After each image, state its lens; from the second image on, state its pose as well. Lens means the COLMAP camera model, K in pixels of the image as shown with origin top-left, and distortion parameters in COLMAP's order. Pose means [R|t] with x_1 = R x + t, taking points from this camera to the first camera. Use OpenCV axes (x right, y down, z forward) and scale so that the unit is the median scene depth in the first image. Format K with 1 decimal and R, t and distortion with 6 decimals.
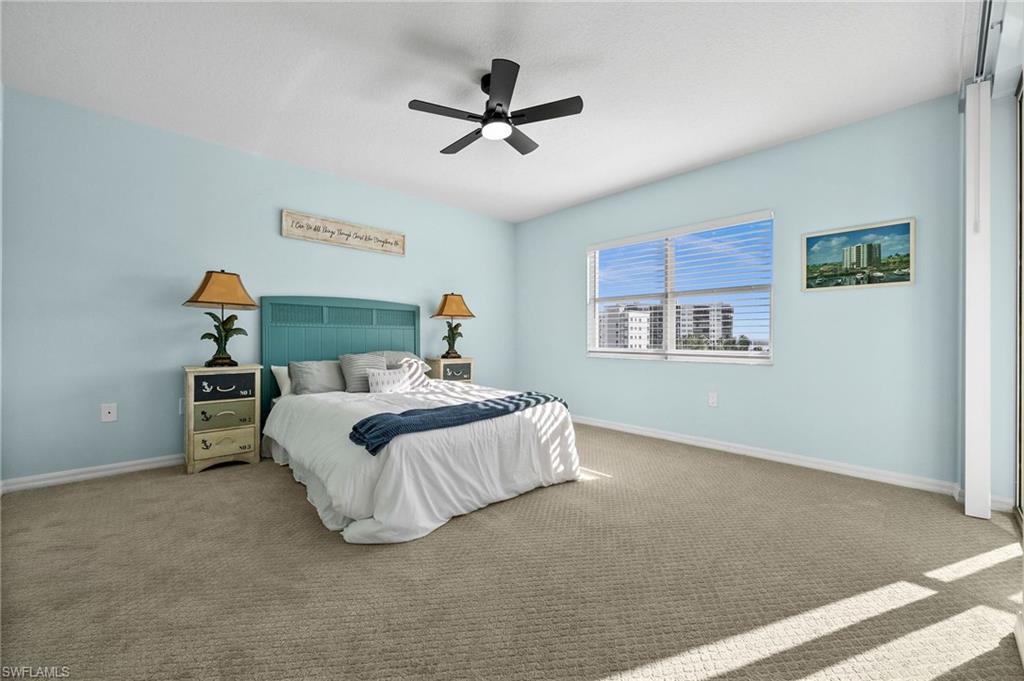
lens RADIAL K [[406.6, 0, 512.0], [0, 406.6, 340.5], [0, 0, 1]] dist [-0.000037, 0.000117]
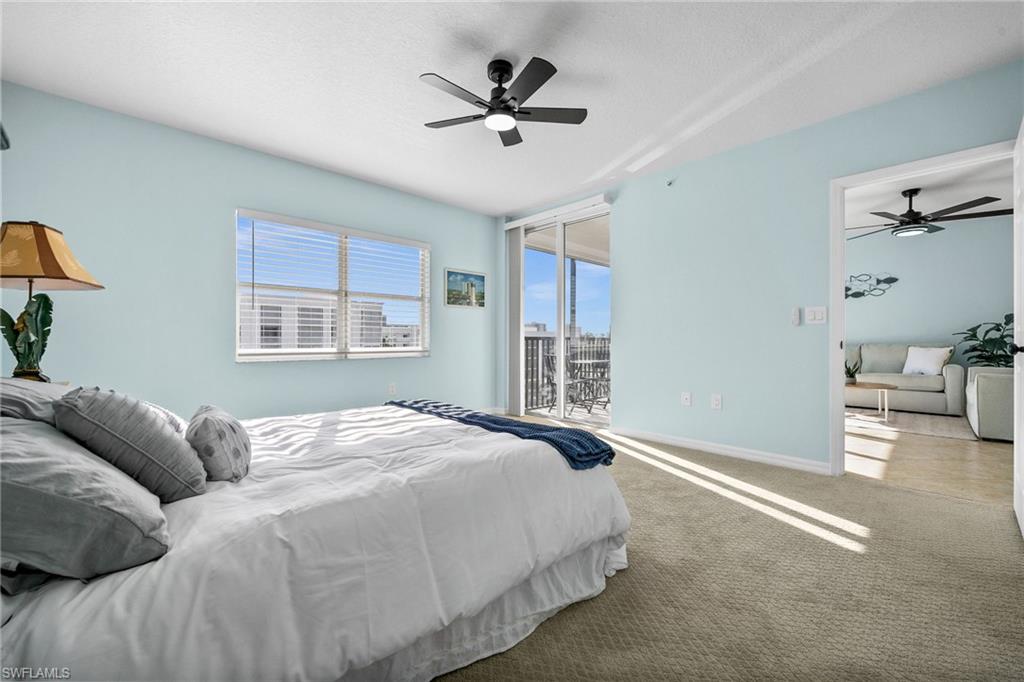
lens RADIAL K [[406.6, 0, 512.0], [0, 406.6, 341.0], [0, 0, 1]] dist [-0.000037, 0.000117]
pose [[0.008368, -0.004065, 0.999957, -0.837226], [0.003678, 0.999985, 0.004035, 0.003963], [-0.999958, 0.003645, 0.008382, 0.793516]]
